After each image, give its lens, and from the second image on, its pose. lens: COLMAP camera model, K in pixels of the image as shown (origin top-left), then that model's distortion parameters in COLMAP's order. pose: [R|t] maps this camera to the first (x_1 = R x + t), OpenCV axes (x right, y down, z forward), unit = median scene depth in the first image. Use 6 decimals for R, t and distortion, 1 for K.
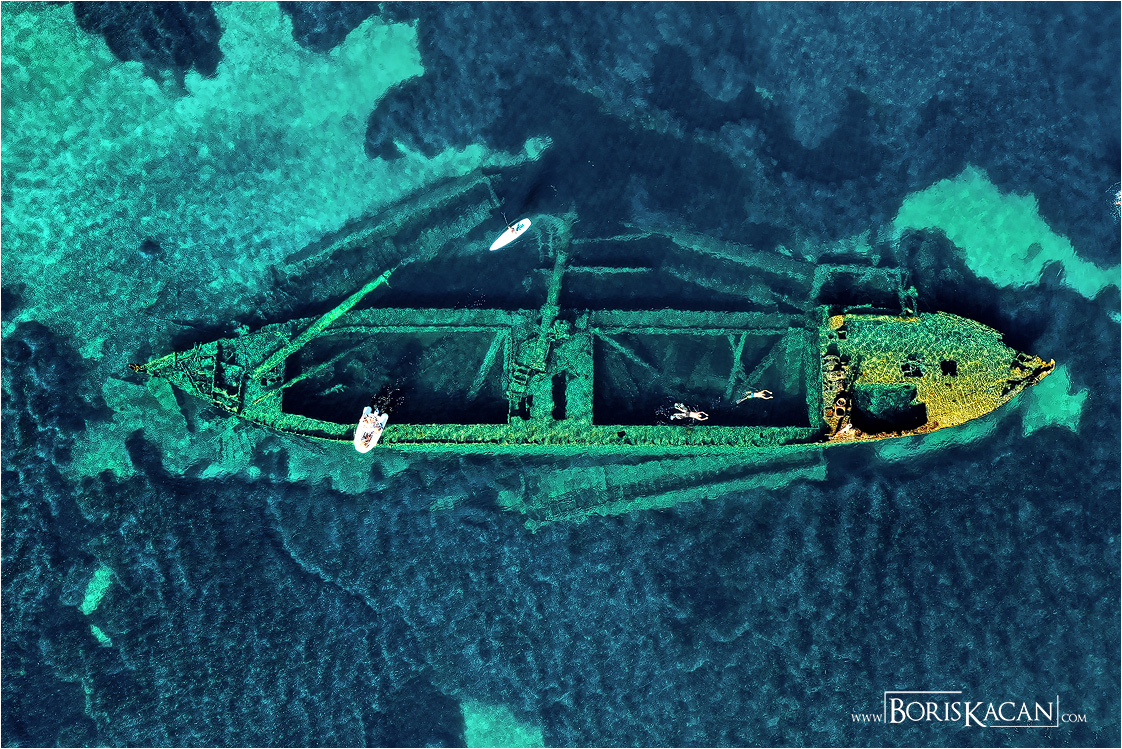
lens RADIAL K [[899.5, 0, 557.7], [0, 899.5, 371.9], [0, 0, 1]] dist [-0.005578, 0.013572]
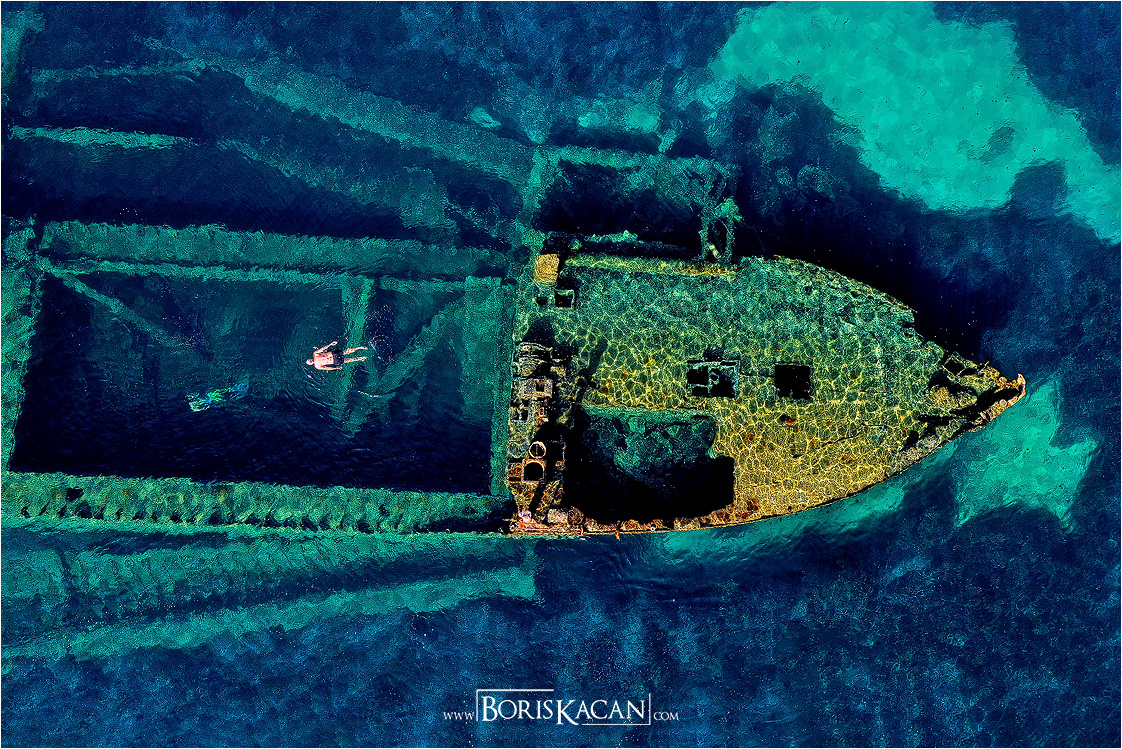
lens RADIAL K [[899.5, 0, 564.9], [0, 899.5, 358.5], [0, 0, 1]] dist [-0.005578, 0.013572]
pose [[0.999007, 0.044424, -0.003363, 0.311924], [-0.044270, 0.998336, 0.036965, -0.026636], [0.004999, -0.036779, 0.999311, 0.531501]]
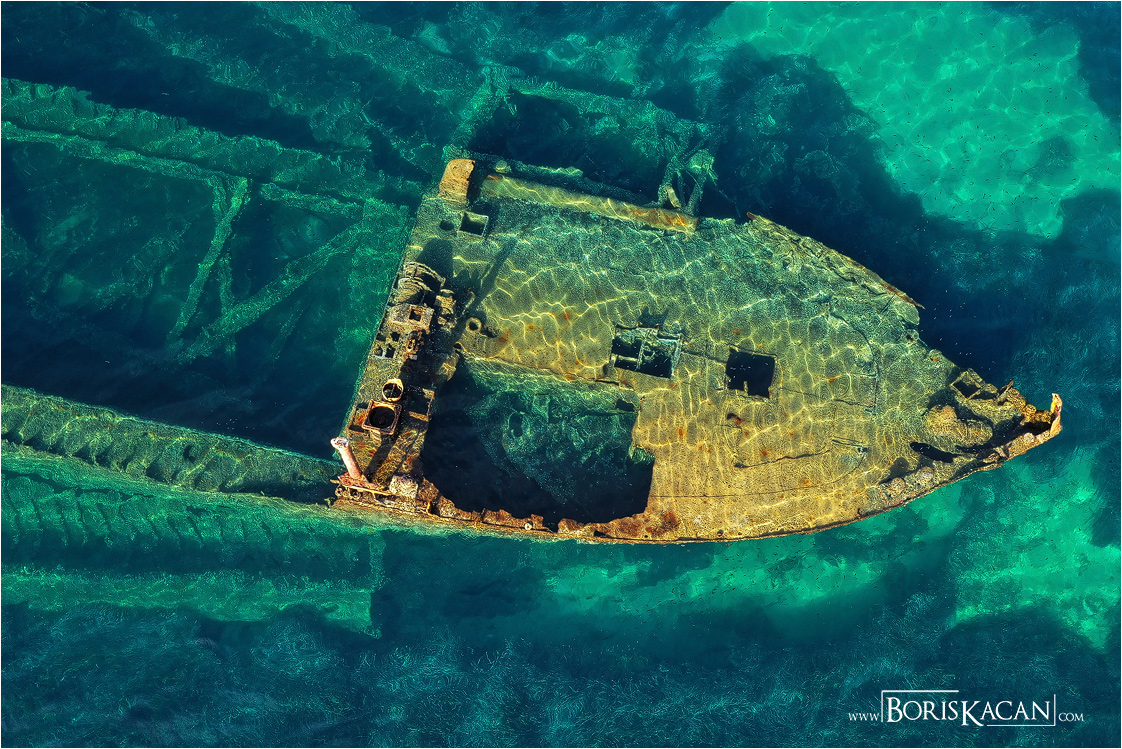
lens RADIAL K [[899.5, 0, 577.6], [0, 899.5, 392.4], [0, 0, 1]] dist [-0.005578, 0.013572]
pose [[0.976304, 0.207611, -0.061054, 0.381923], [-0.214834, 0.963757, -0.158176, 0.068801], [0.026002, 0.167544, 0.985522, 0.643606]]
